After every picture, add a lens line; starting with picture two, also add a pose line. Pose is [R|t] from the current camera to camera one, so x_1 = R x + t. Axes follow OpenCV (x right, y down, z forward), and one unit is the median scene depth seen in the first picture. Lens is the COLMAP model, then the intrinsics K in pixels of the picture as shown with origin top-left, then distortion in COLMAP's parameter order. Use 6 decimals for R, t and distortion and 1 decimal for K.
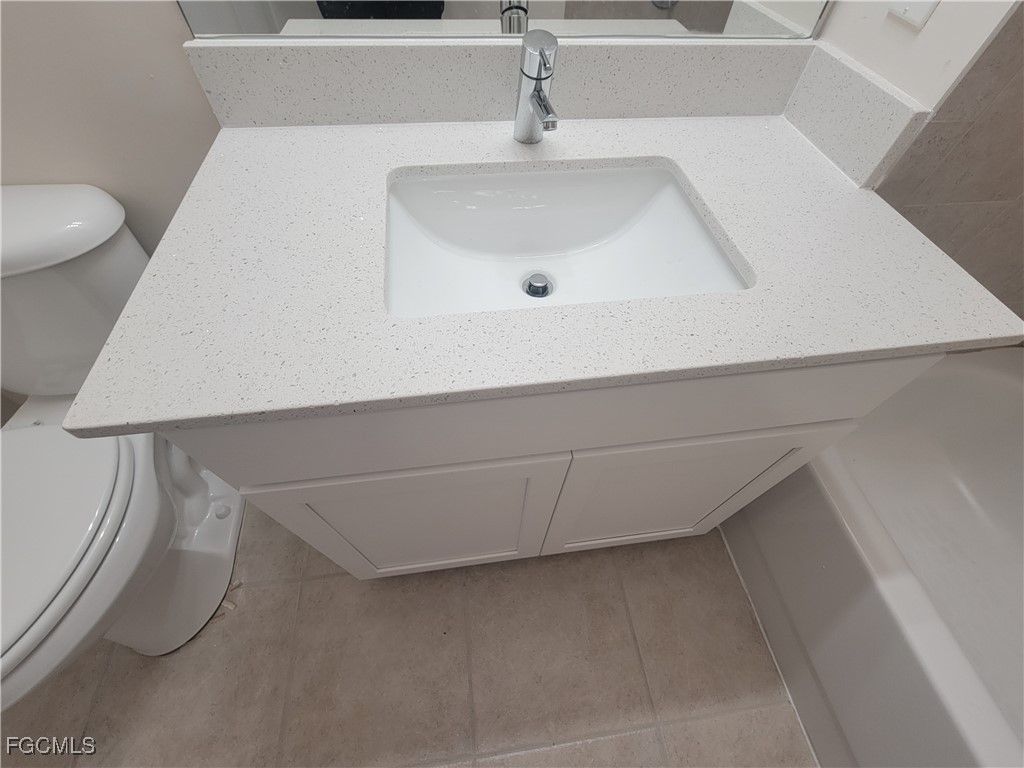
lens RADIAL K [[414.5, 0, 510.6], [0, 414.5, 383.2], [0, 0, 1]] dist [0.001976, 0.000363]
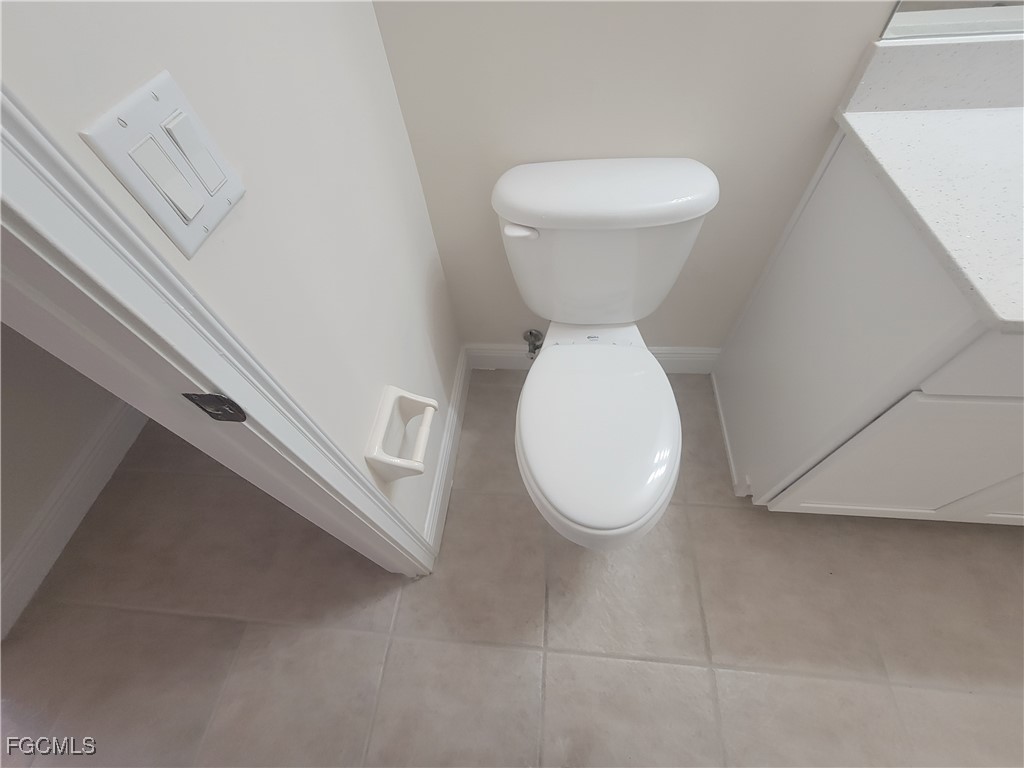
lens RADIAL K [[414.5, 0, 515.7], [0, 414.5, 386.2], [0, 0, 1]] dist [0.001976, 0.000363]
pose [[0.974605, 0.122457, -0.187484, -1.219060], [-0.118379, 0.992425, 0.032840, 0.243114], [0.190085, -0.009812, 0.981719, -0.369095]]
